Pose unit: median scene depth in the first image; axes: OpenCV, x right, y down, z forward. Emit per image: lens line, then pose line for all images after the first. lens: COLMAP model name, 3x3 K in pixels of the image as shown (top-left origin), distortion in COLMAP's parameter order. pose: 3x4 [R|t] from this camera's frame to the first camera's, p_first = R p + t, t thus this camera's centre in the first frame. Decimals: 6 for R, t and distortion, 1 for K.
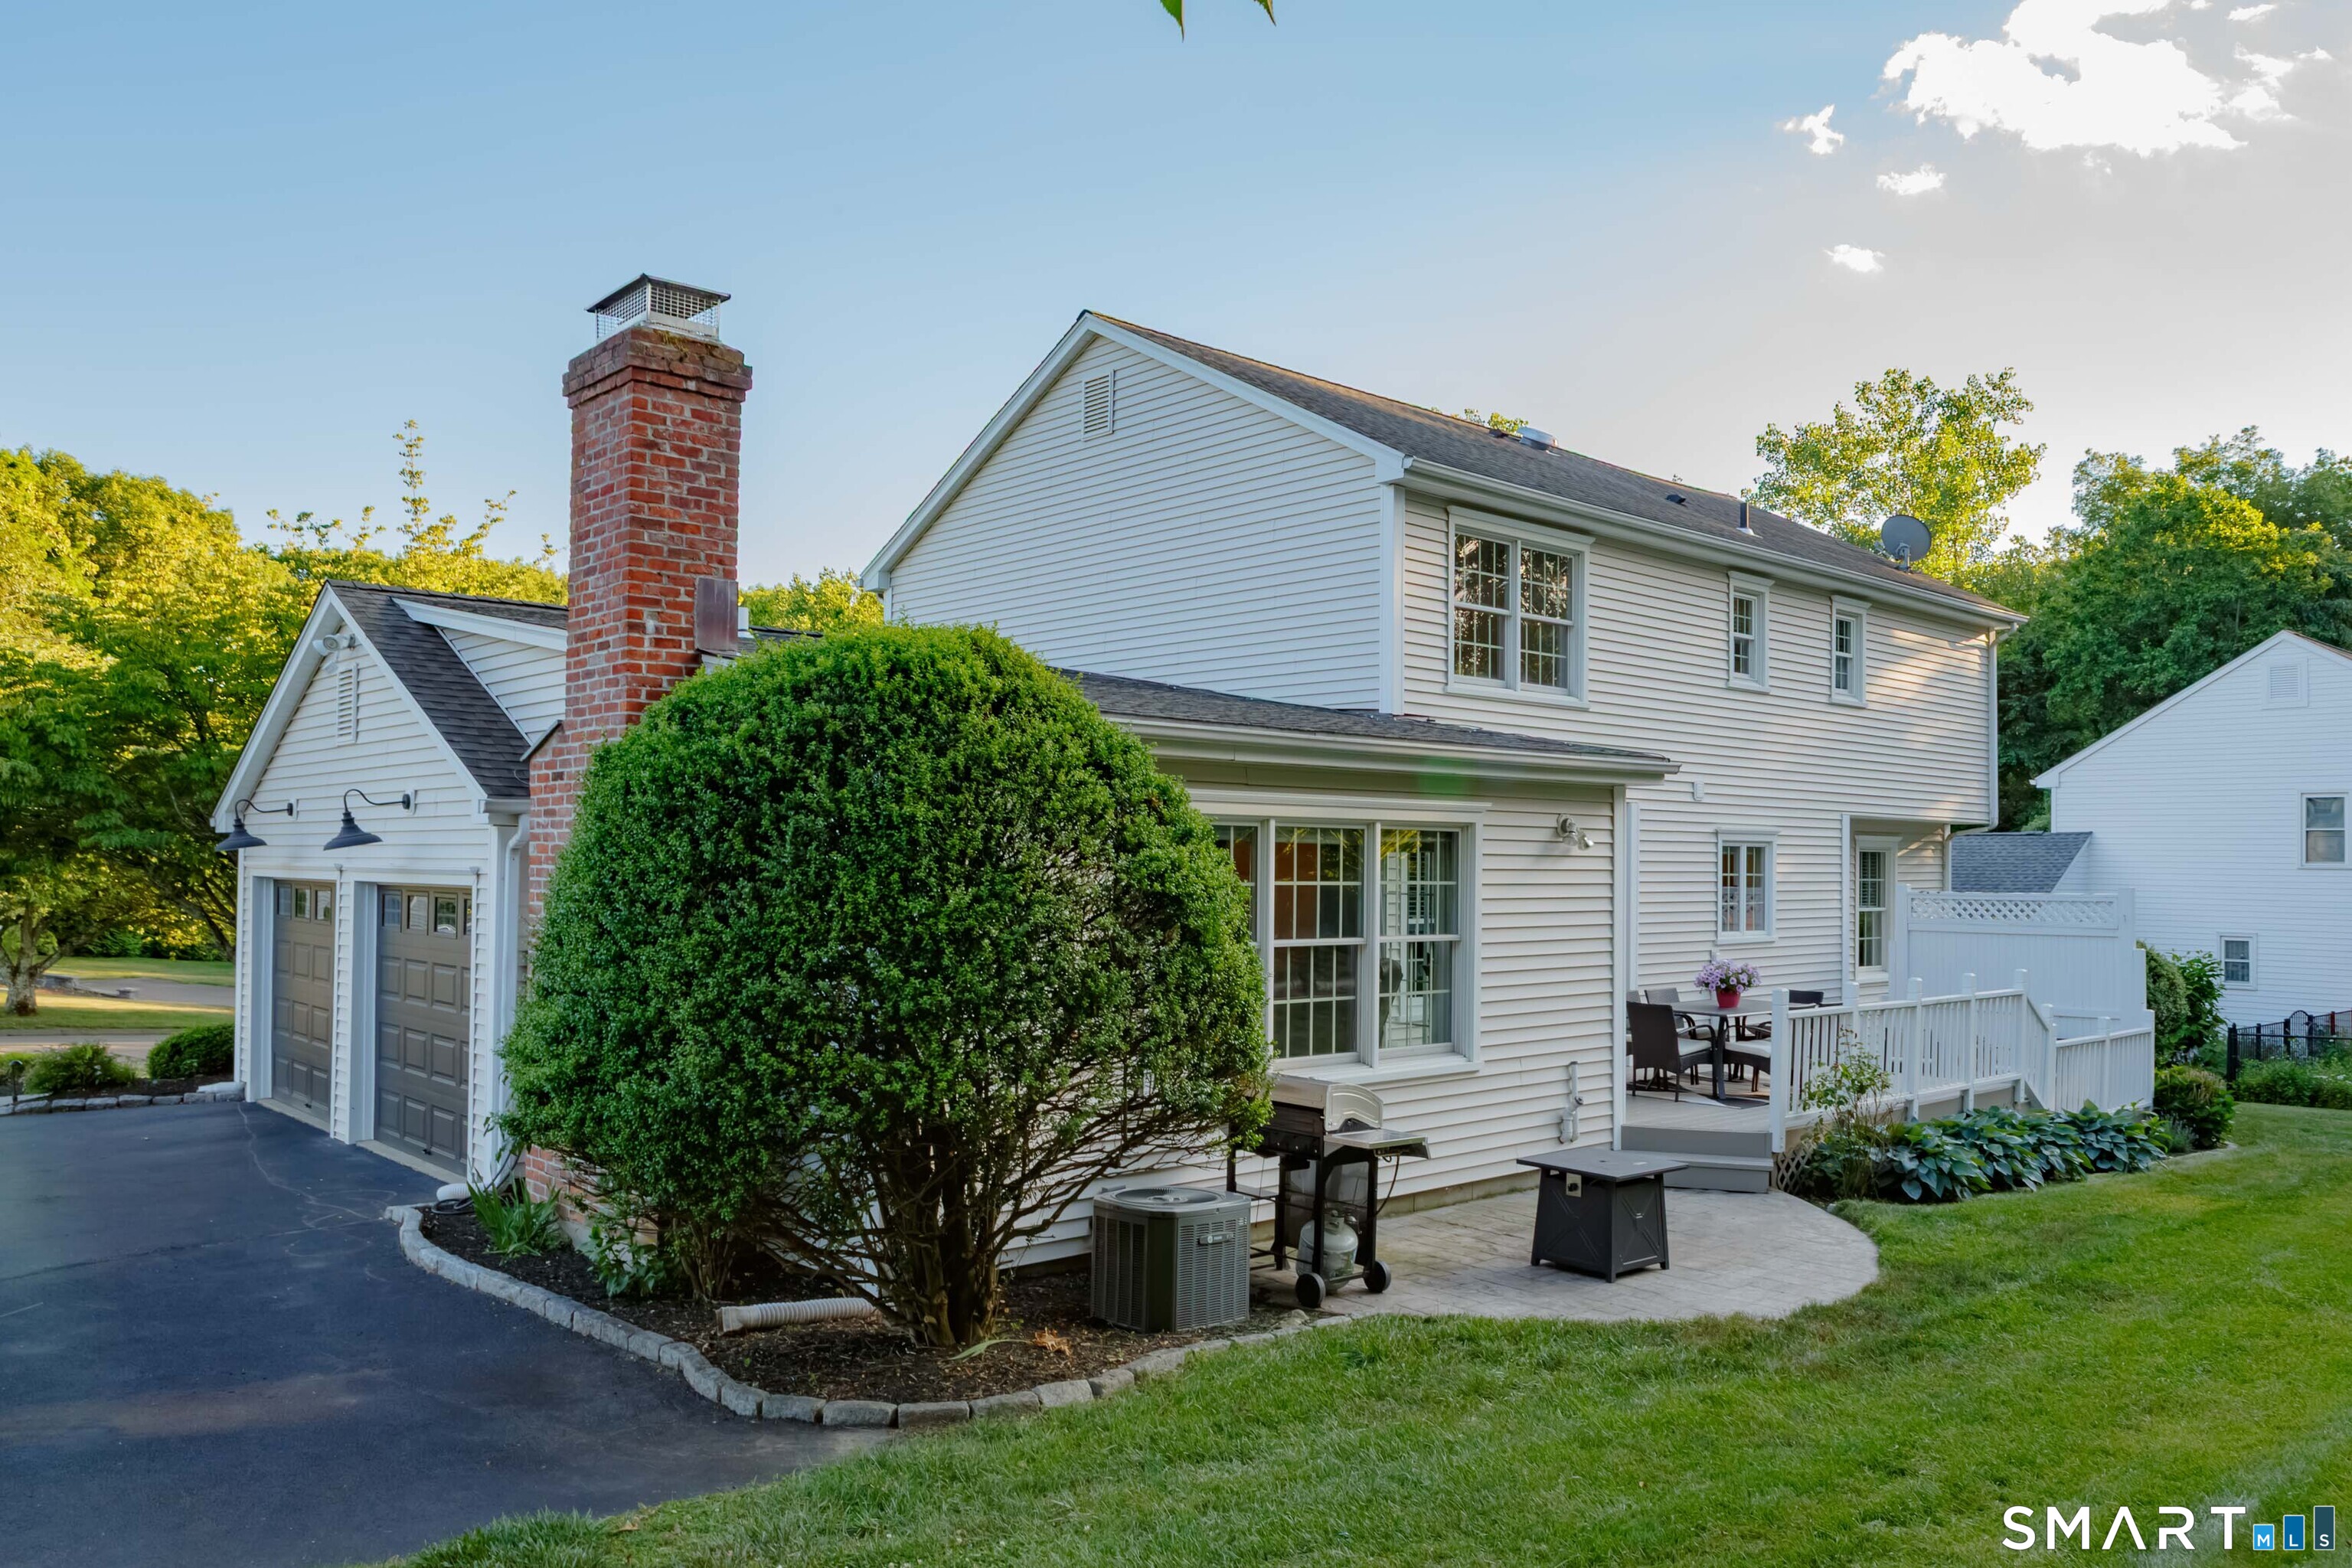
lens RADIAL K [[1740.2, 0, 1223.8], [0, 1740.2, 826.3], [0, 0, 1]] dist [-0.026673, 0.023825]
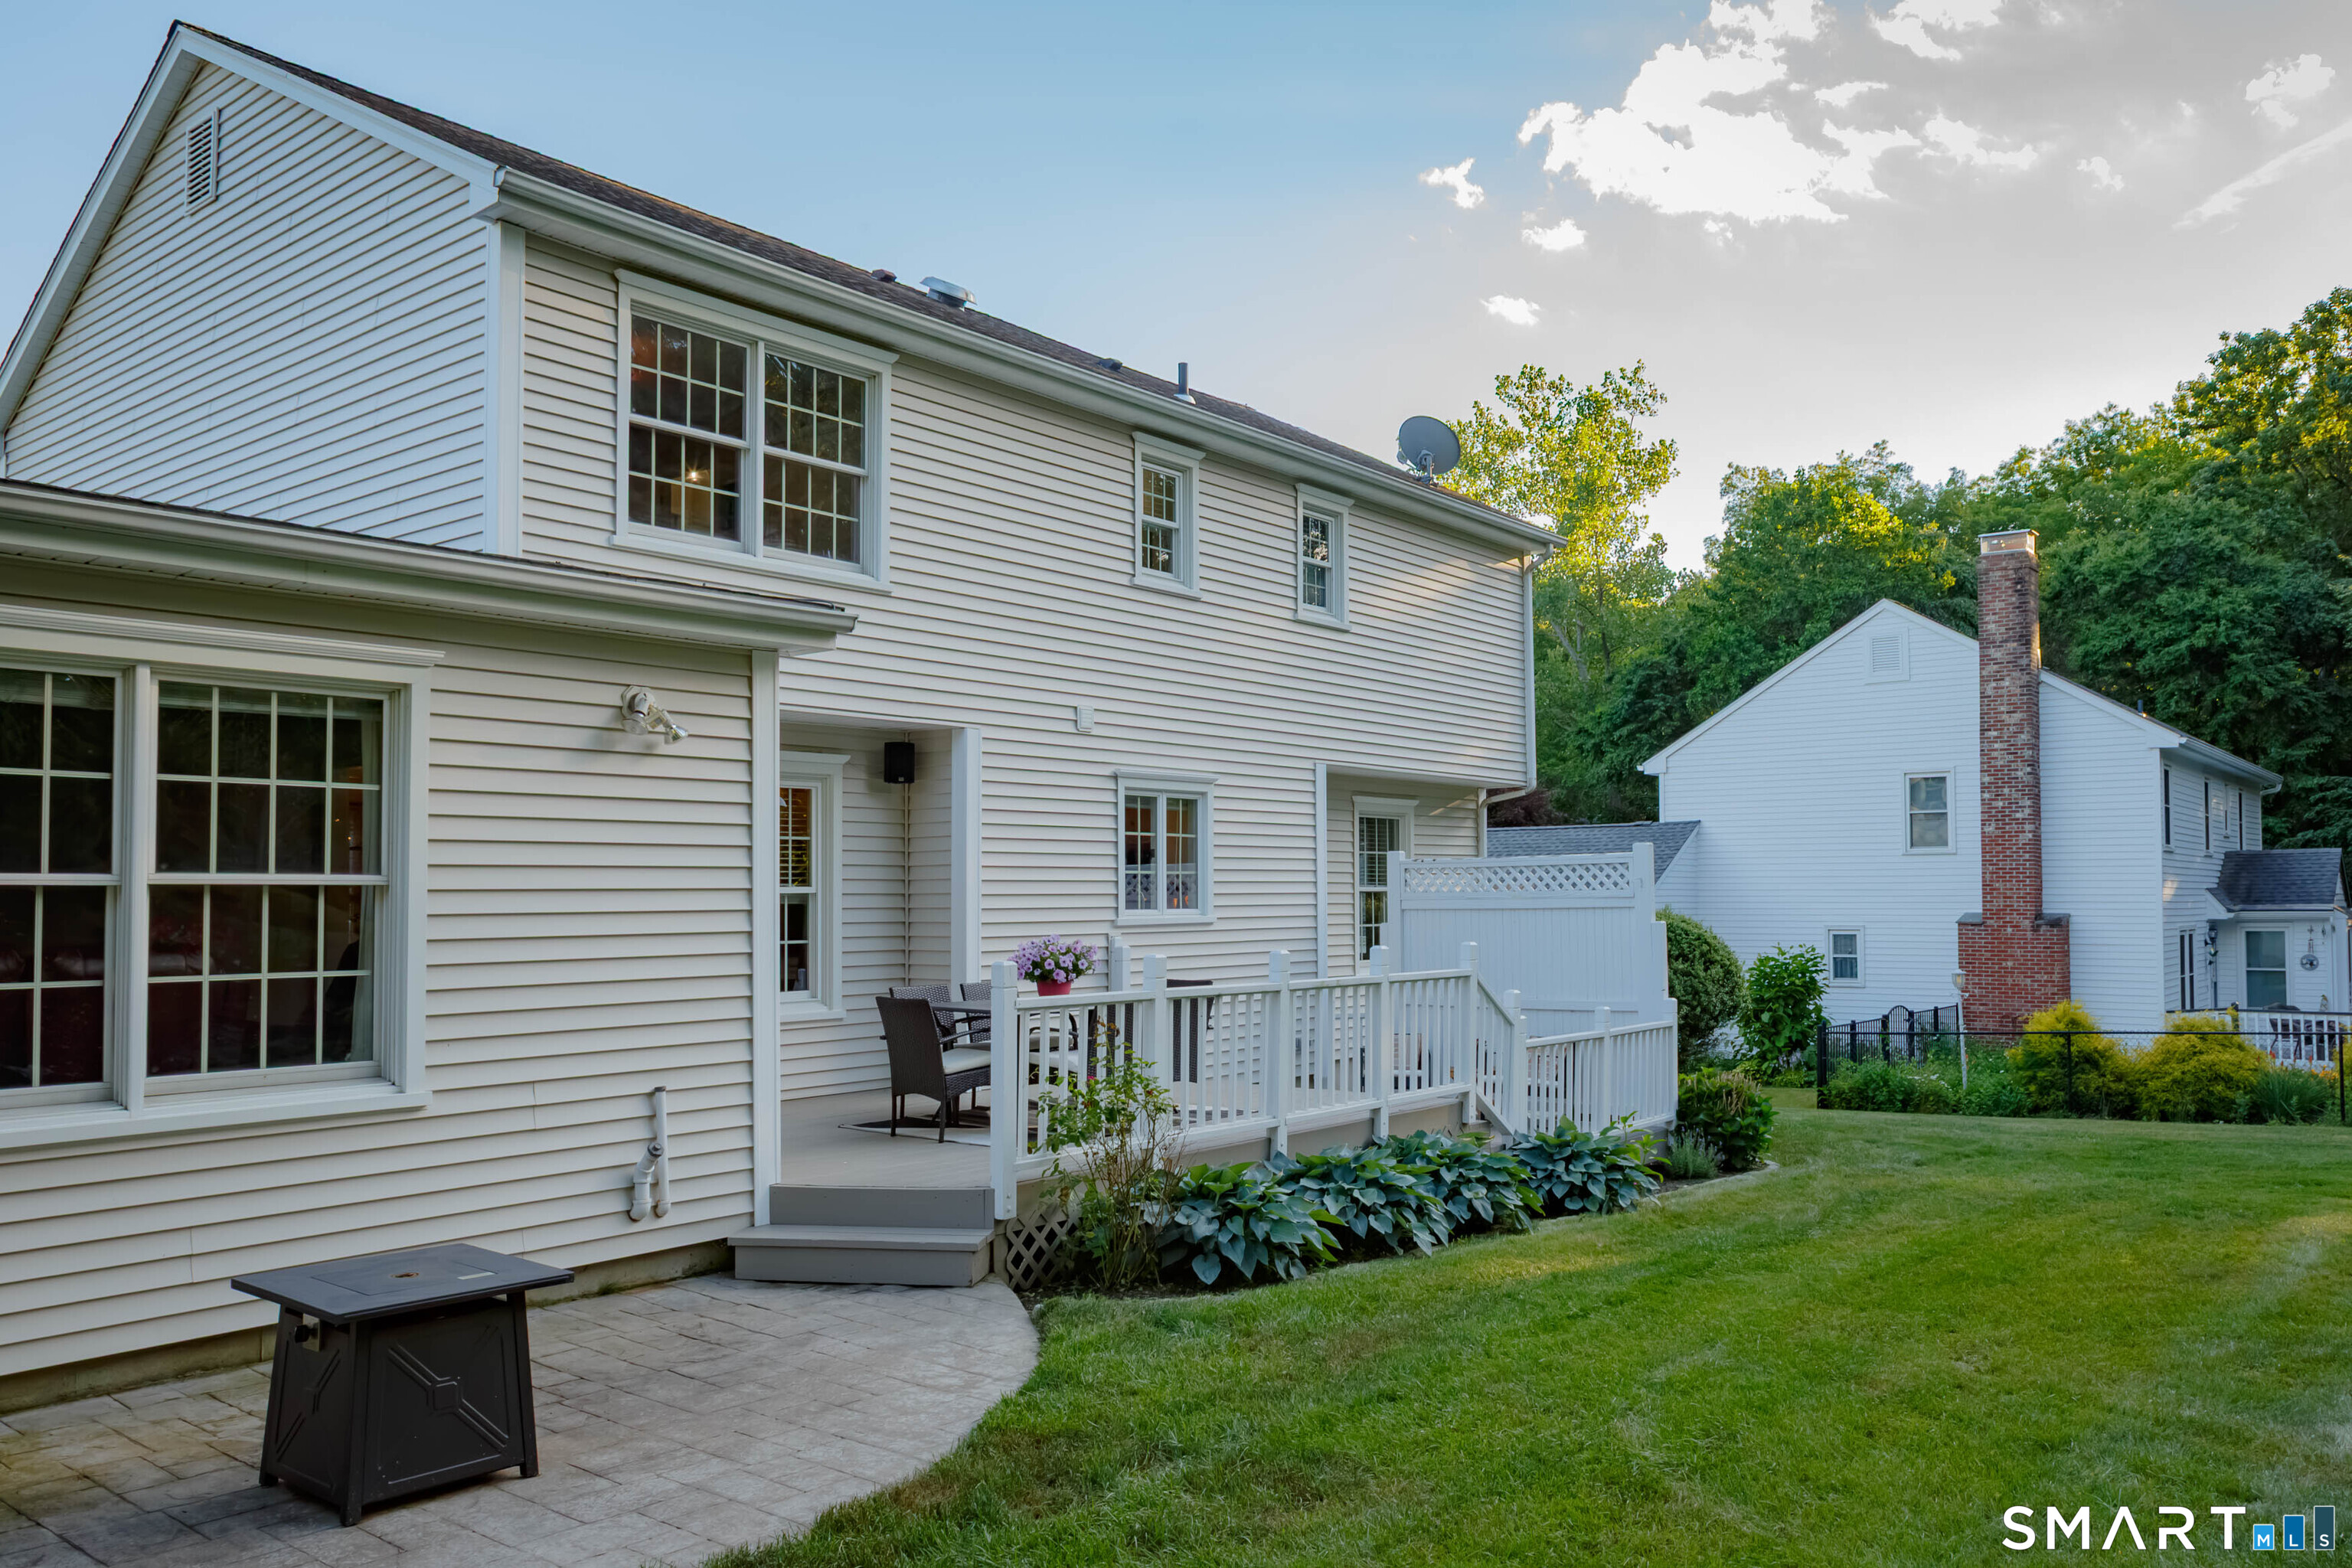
lens RADIAL K [[1740.2, 0, 1245.9], [0, 1740.2, 837.9], [0, 0, 1]] dist [-0.026673, 0.023825]
pose [[0.986304, -0.012254, 0.164480, 0.221226], [0.014648, 0.999804, -0.013350, 0.042095], [-0.164284, 0.015576, 0.986290, 0.257896]]
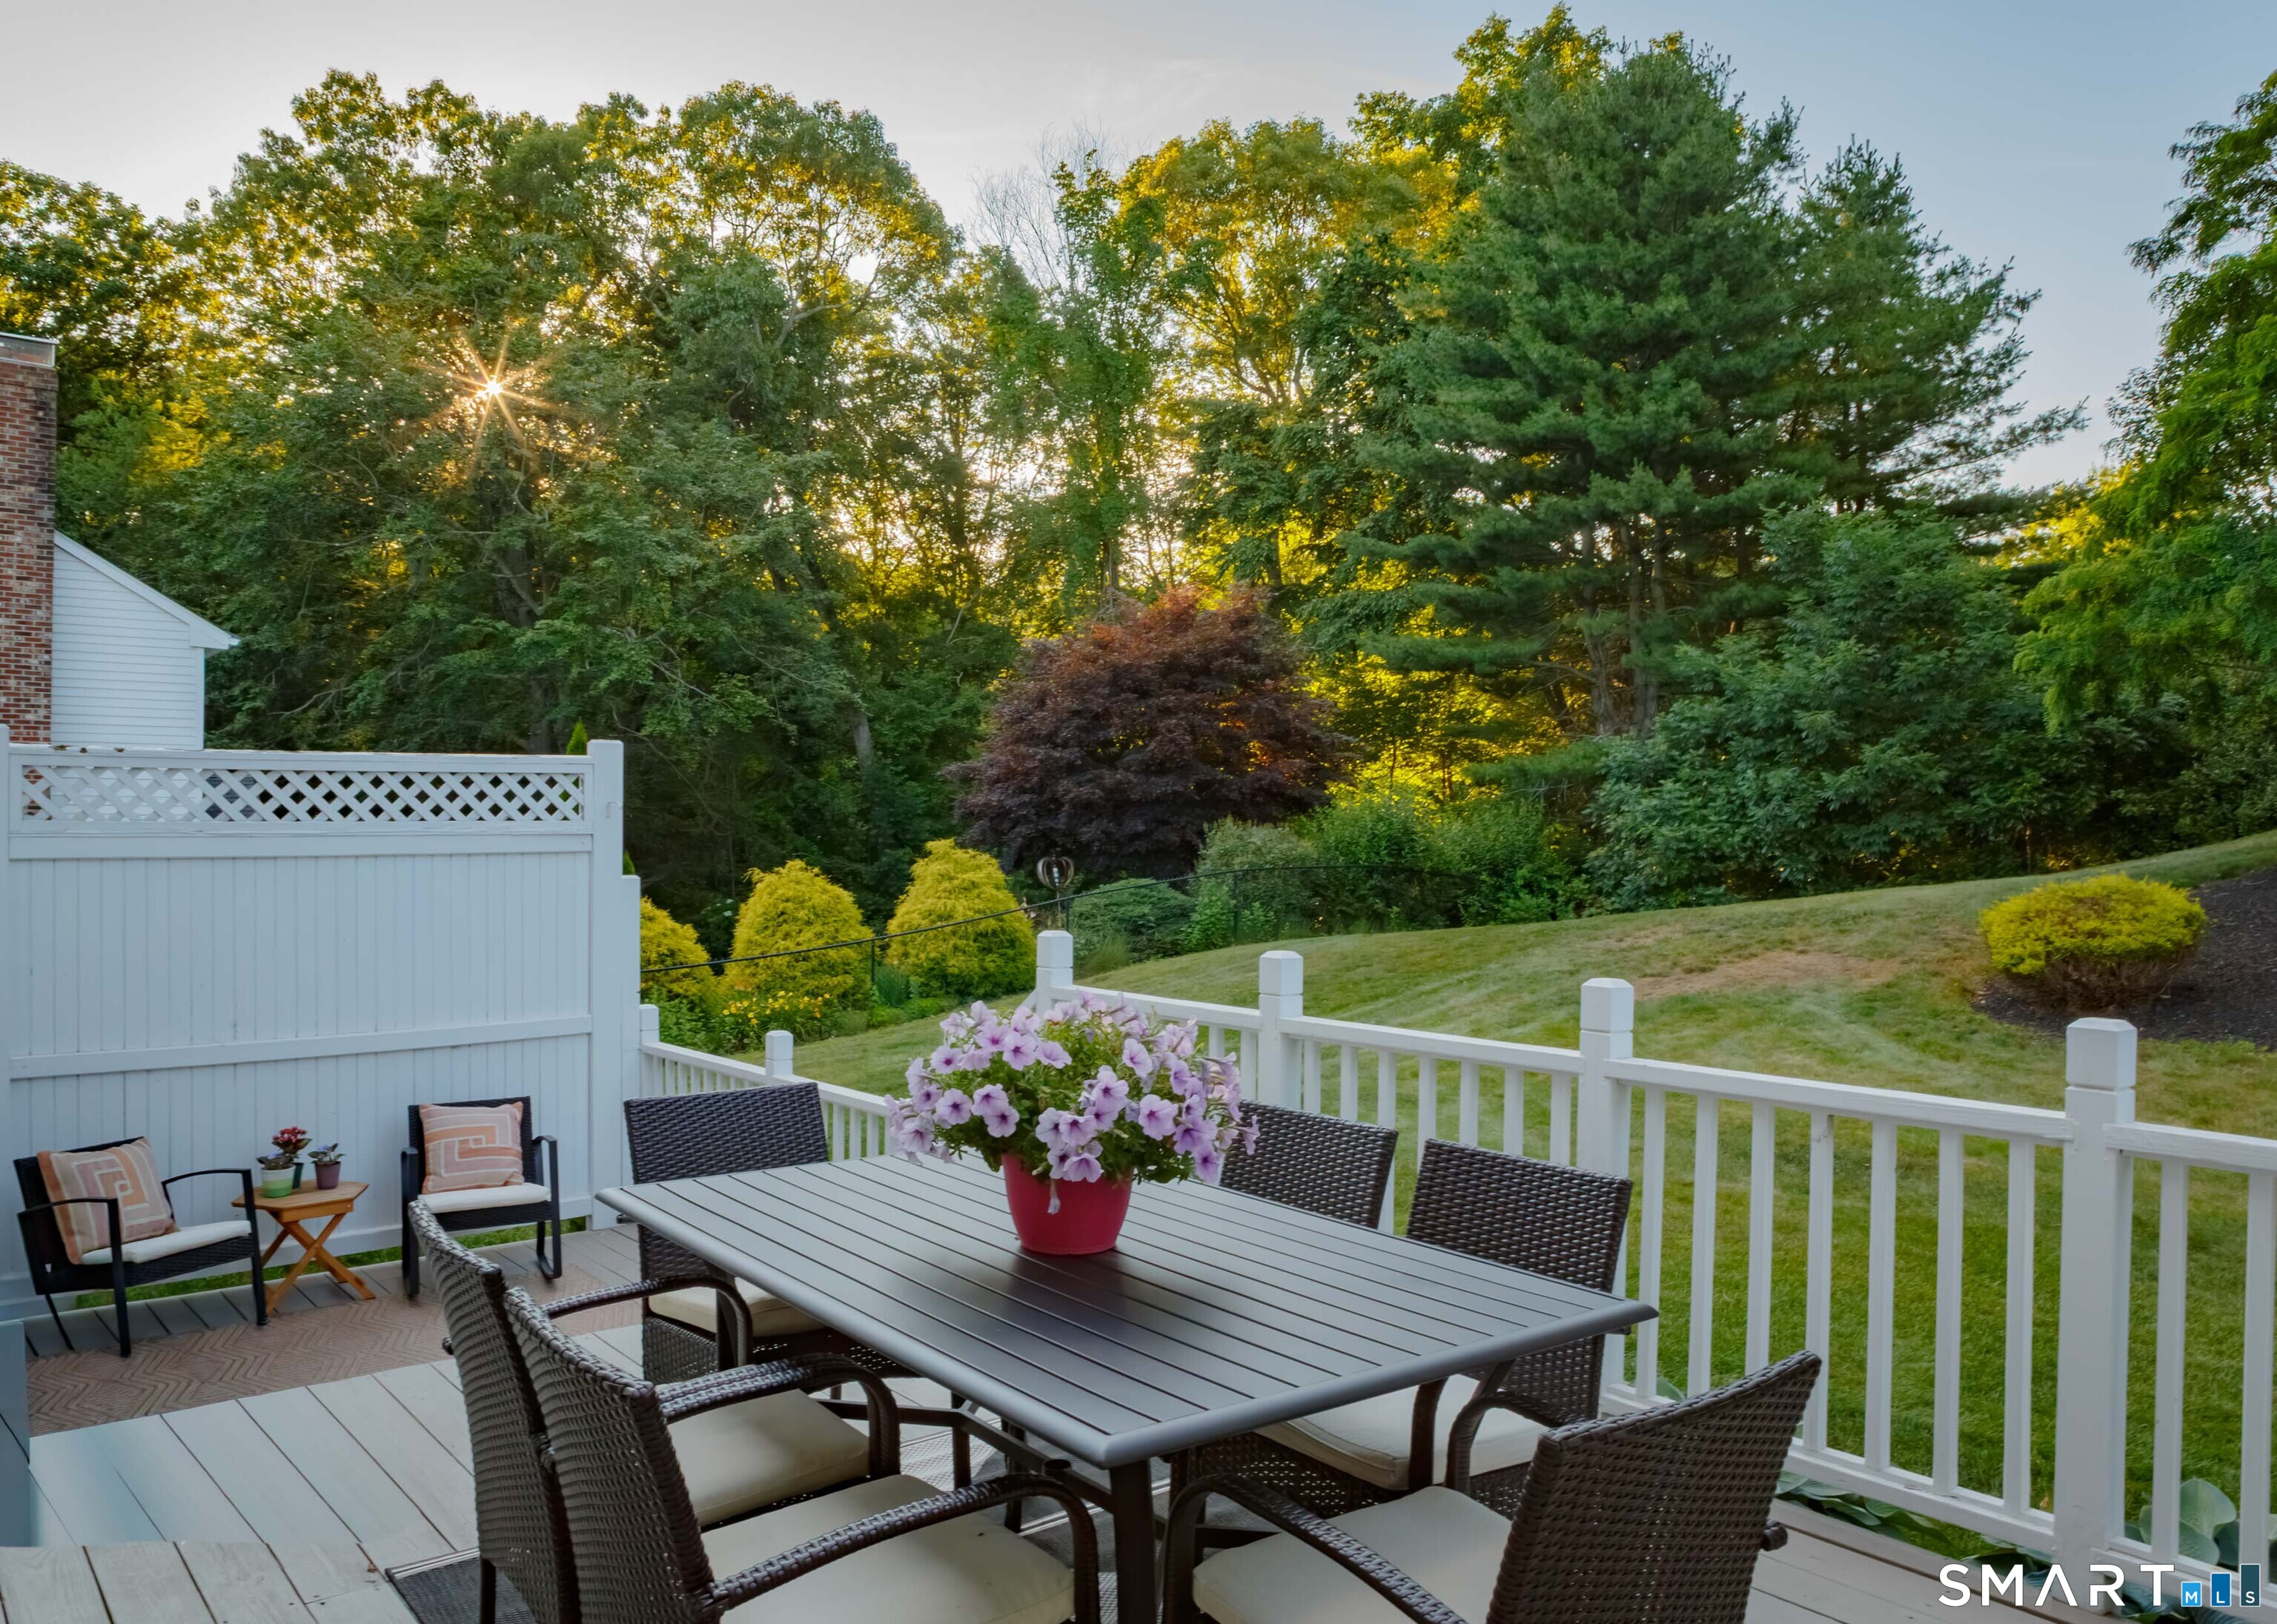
lens RADIAL K [[1666.3, 0, 1153.6], [0, 1666.3, 798.8], [0, 0, 1]] dist [-0.010291, 0.006040]
pose [[0.068173, 0.001960, 0.997672, 0.097230], [-0.023620, 0.999721, -0.000350, 0.049032], [-0.997394, -0.023541, 0.068200, 0.858029]]
